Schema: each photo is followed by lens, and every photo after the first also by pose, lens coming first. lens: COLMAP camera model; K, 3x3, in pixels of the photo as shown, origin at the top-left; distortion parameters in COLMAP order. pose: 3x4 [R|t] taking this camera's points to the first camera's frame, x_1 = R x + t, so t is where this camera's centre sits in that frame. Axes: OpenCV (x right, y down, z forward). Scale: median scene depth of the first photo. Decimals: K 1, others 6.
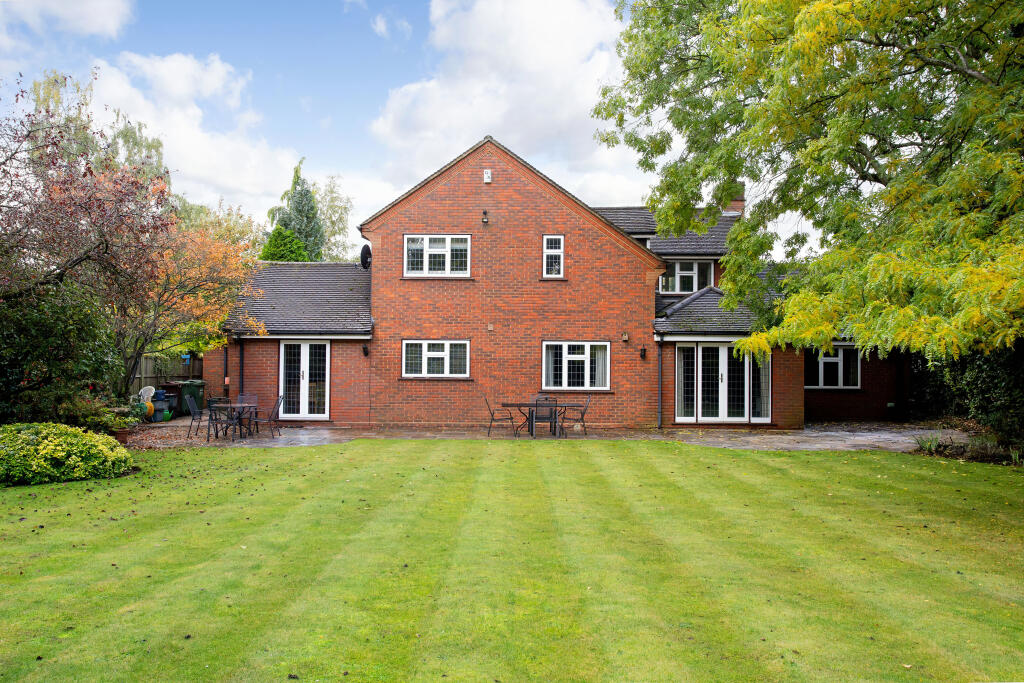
lens RADIAL K [[880.9, 0, 512.0], [0, 880.9, 323.1], [0, 0, 1]] dist [0.005768, 0.009742]
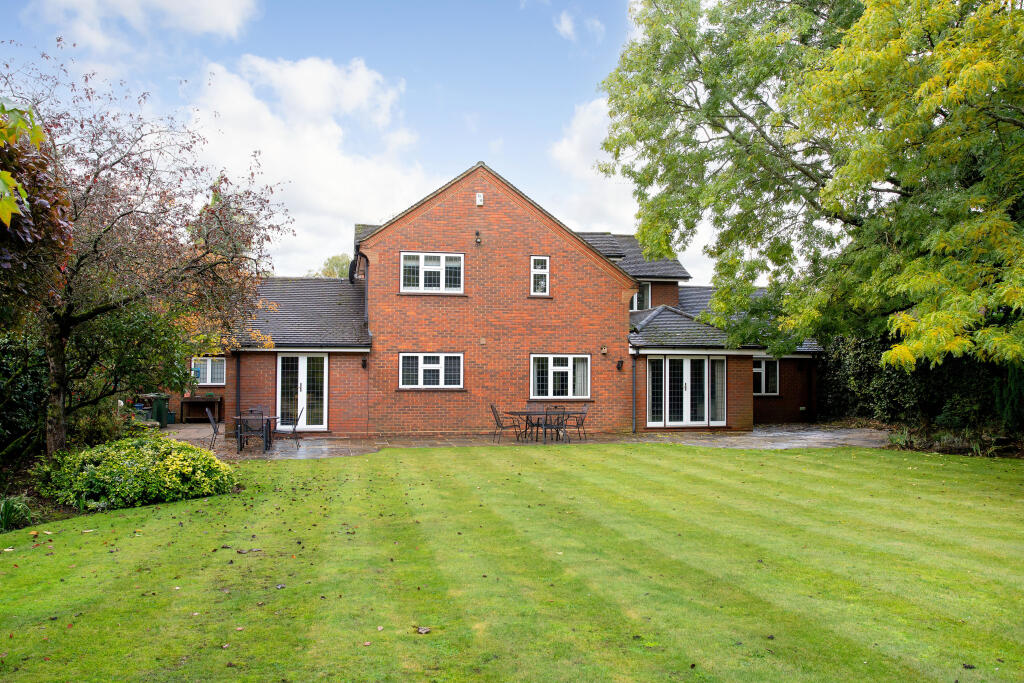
lens RADIAL K [[812.0, 0, 512.0], [0, 812.0, 341.5], [0, 0, 1]] dist [-0.010192, 0.042848]
pose [[0.977931, 0.003661, 0.208894, -0.195304], [-0.004438, 0.999985, 0.003250, 0.002011], [-0.208879, -0.004106, 0.977933, 0.031105]]
